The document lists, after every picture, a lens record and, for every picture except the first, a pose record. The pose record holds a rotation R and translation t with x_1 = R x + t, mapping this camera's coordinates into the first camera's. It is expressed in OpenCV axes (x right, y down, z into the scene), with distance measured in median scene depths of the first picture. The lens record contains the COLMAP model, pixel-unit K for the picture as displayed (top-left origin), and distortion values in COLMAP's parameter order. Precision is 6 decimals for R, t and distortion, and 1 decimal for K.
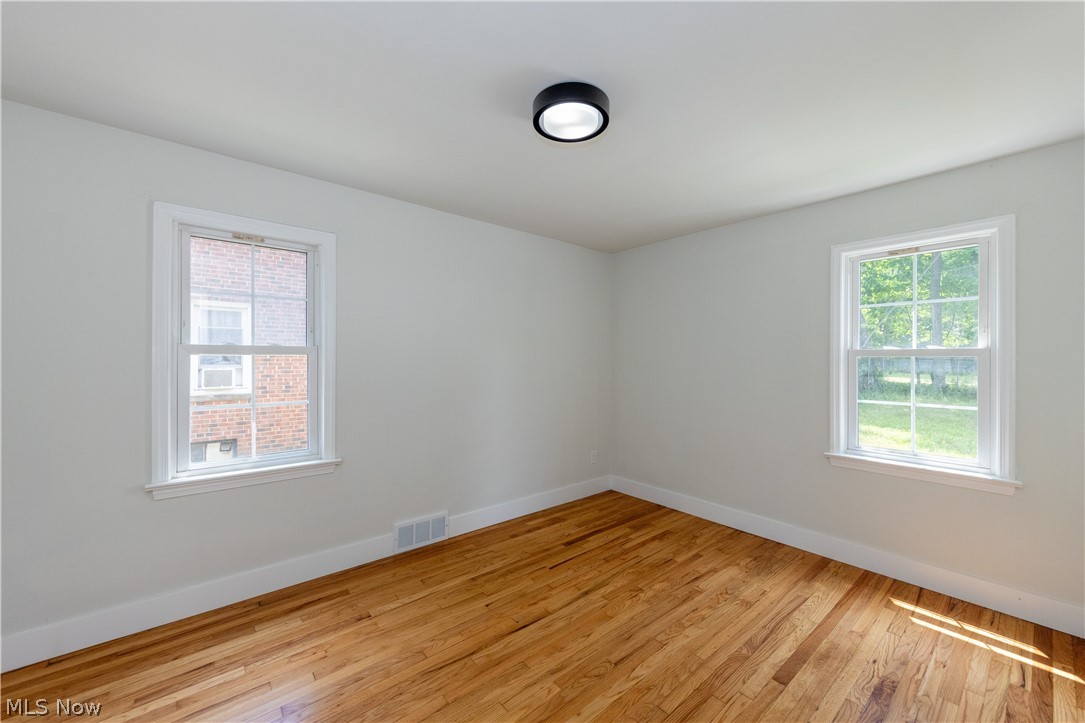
lens RADIAL K [[415.2, 0, 541.4], [0, 415.2, 360.2], [0, 0, 1]] dist [0.010708, -0.000607]
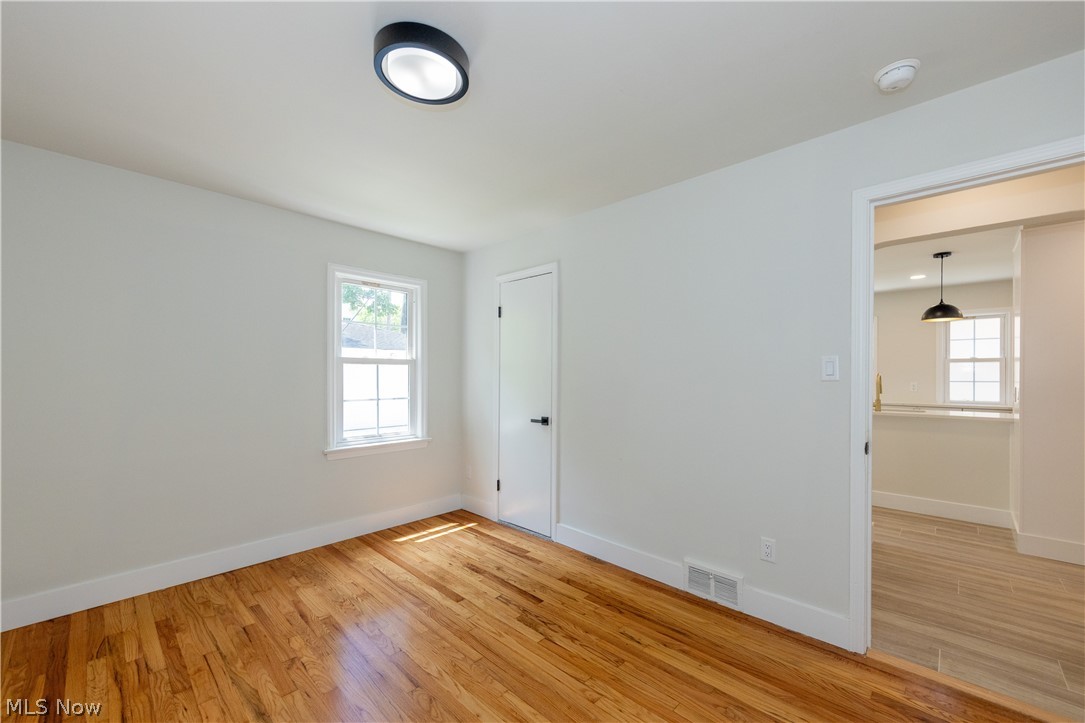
lens RADIAL K [[415.2, 0, 586.6], [0, 415.2, 378.9], [0, 0, 1]] dist [0.010708, -0.000607]
pose [[-0.141979, -0.013546, 0.989777, -0.595357], [-0.002064, 0.999908, 0.013389, 0.022374], [-0.989868, -0.000142, -0.141994, 0.574182]]
